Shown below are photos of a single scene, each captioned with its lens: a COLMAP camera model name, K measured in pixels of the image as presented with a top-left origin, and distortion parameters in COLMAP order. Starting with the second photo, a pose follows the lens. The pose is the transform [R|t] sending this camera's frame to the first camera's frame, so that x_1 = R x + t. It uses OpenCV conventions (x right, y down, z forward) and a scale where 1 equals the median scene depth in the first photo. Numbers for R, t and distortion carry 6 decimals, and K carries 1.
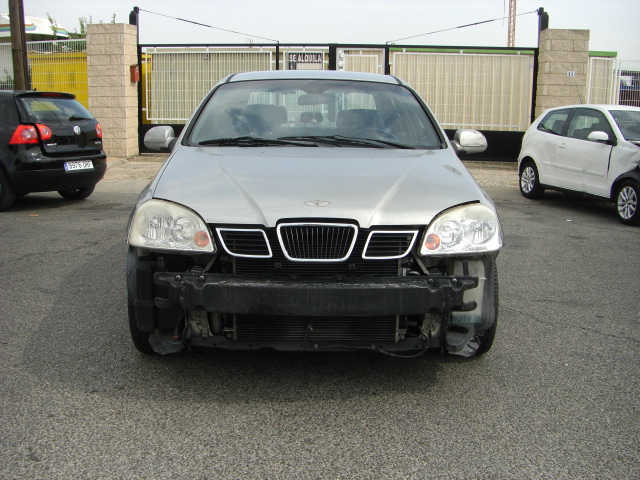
lens RADIAL K [[704.7, 0, 317.4], [0, 704.7, 243.5], [0, 0, 1]] dist [-0.142044, 0.000000]
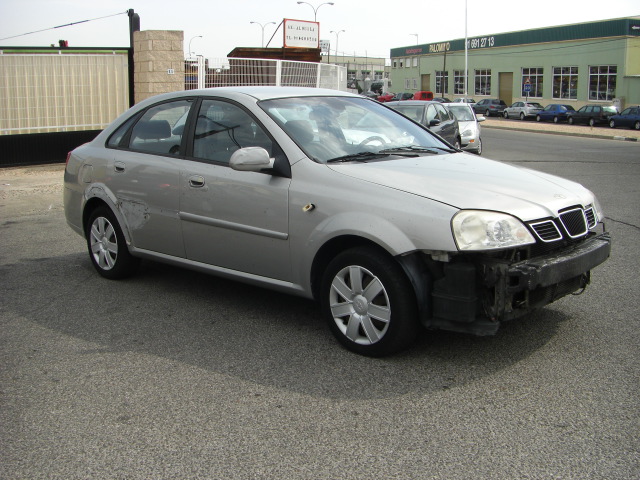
lens RADIAL K [[704.7, 0, 315.9], [0, 704.7, 240.1], [0, 0, 1]] dist [-0.142044, 0.000000]
pose [[0.710550, -0.161303, 0.684909, -0.261512], [0.155453, 0.985305, 0.070777, -0.028954], [-0.686260, 0.056181, 0.725183, 0.067522]]
